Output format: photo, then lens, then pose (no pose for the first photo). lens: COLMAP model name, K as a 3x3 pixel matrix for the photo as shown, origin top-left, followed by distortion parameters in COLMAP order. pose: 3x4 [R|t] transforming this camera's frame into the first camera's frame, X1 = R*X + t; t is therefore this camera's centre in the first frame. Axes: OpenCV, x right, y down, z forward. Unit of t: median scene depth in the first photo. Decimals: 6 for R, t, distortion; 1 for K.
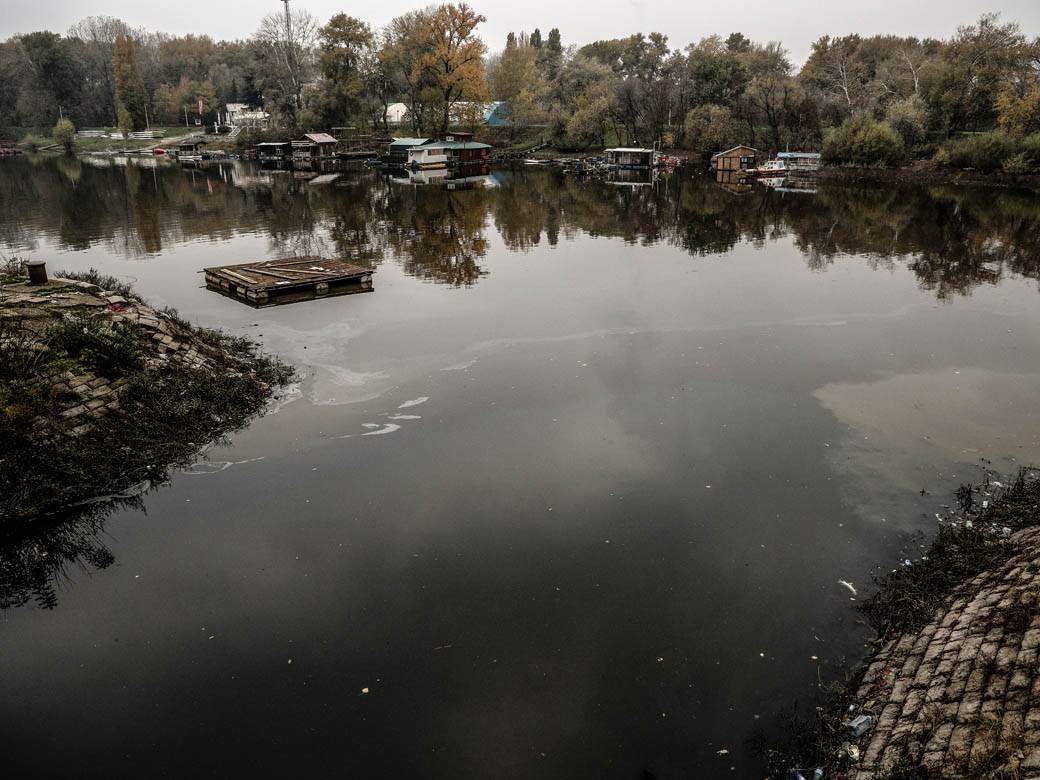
lens RADIAL K [[876.4, 0, 539.1], [0, 876.4, 364.6], [0, 0, 1]] dist [-0.141503, 0.139121]
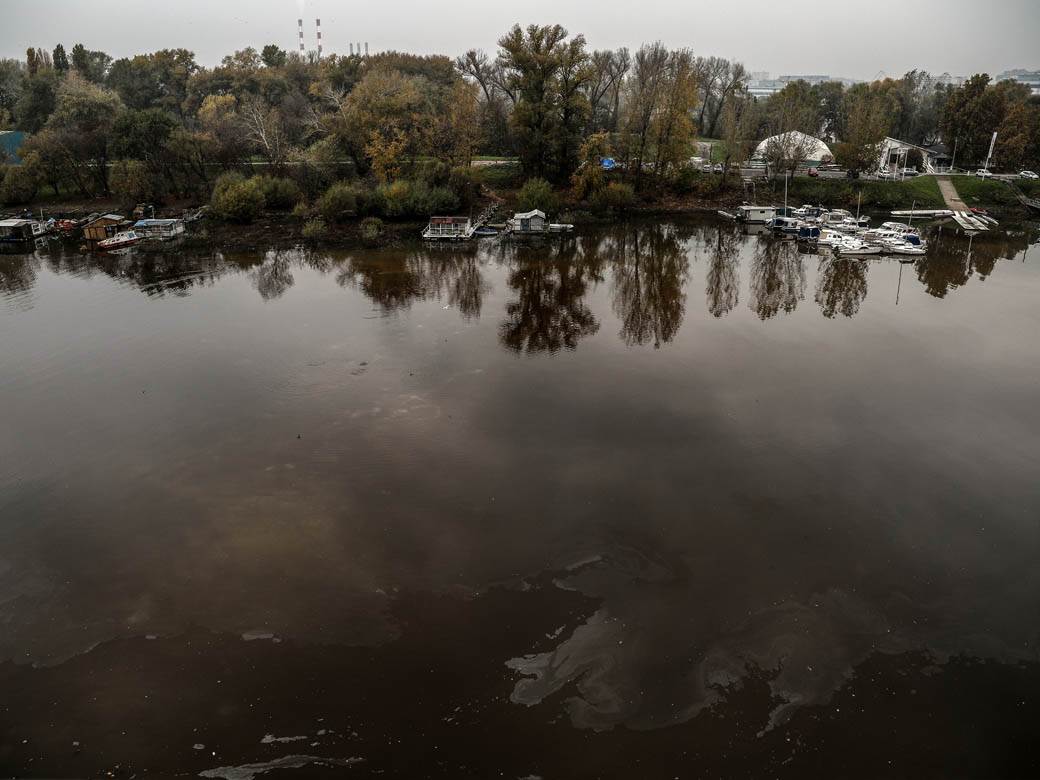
lens RADIAL K [[876.4, 0, 539.1], [0, 876.4, 364.6], [0, 0, 1]] dist [-0.141503, 0.139121]
pose [[0.949566, -0.107255, 0.294653, 0.341287], [0.093080, 0.993741, 0.061760, -0.067614], [-0.299433, -0.031219, 0.953606, -0.155331]]
